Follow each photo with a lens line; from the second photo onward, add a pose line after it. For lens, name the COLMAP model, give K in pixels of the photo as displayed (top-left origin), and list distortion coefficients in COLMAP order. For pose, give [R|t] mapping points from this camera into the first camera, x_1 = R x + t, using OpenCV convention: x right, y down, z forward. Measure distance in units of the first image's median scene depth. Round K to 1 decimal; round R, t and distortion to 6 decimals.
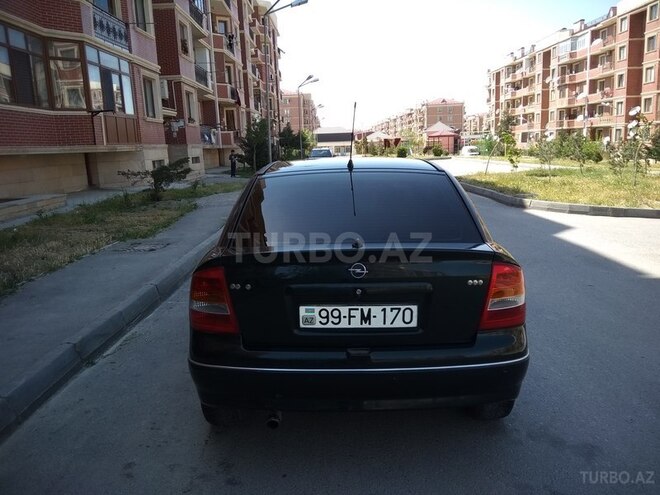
lens RADIAL K [[538.1, 0, 330.0], [0, 538.1, 247.5], [0, 0, 1]] dist [0.009878, -0.008509]
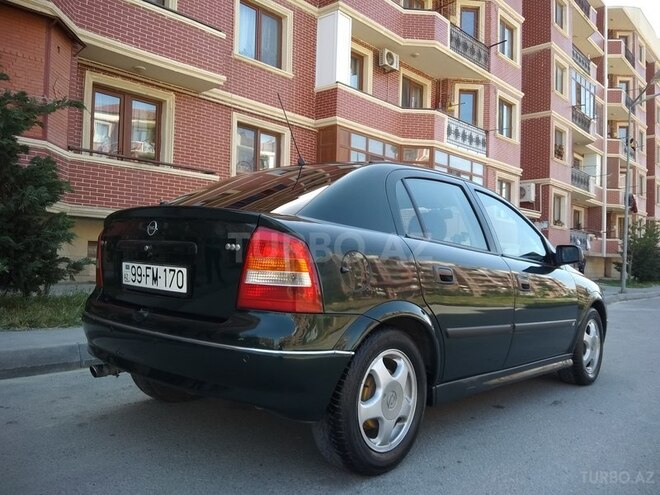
lens RADIAL K [[533.4, 0, 315.8], [0, 533.4, 246.8], [0, 0, 1]] dist [-0.000204, -0.007928]
pose [[0.747443, 0.039353, -0.663160, 0.067866], [-0.171170, 0.975947, -0.135009, 0.011400], [0.641896, 0.214424, 0.736201, 0.033435]]
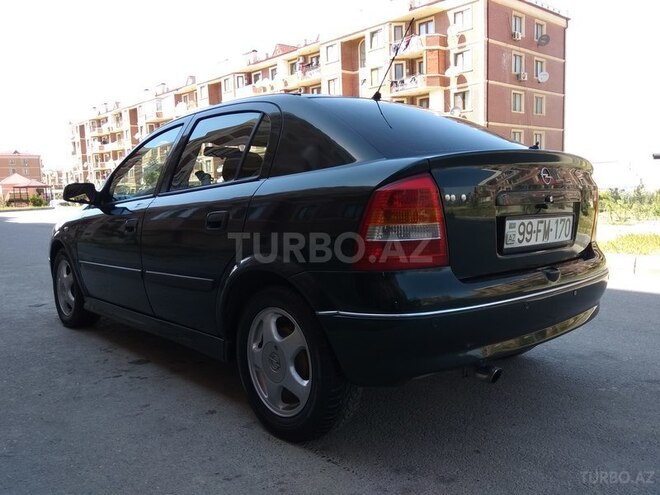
lens RADIAL K [[538.1, 0, 330.0], [0, 538.1, 247.5], [0, 0, 1]] dist [0.009878, -0.008509]
pose [[0.750849, -0.059170, 0.657818, -0.058121], [0.124399, 0.990823, -0.052868, 0.011616], [-0.648653, 0.121528, 0.751319, 0.040994]]
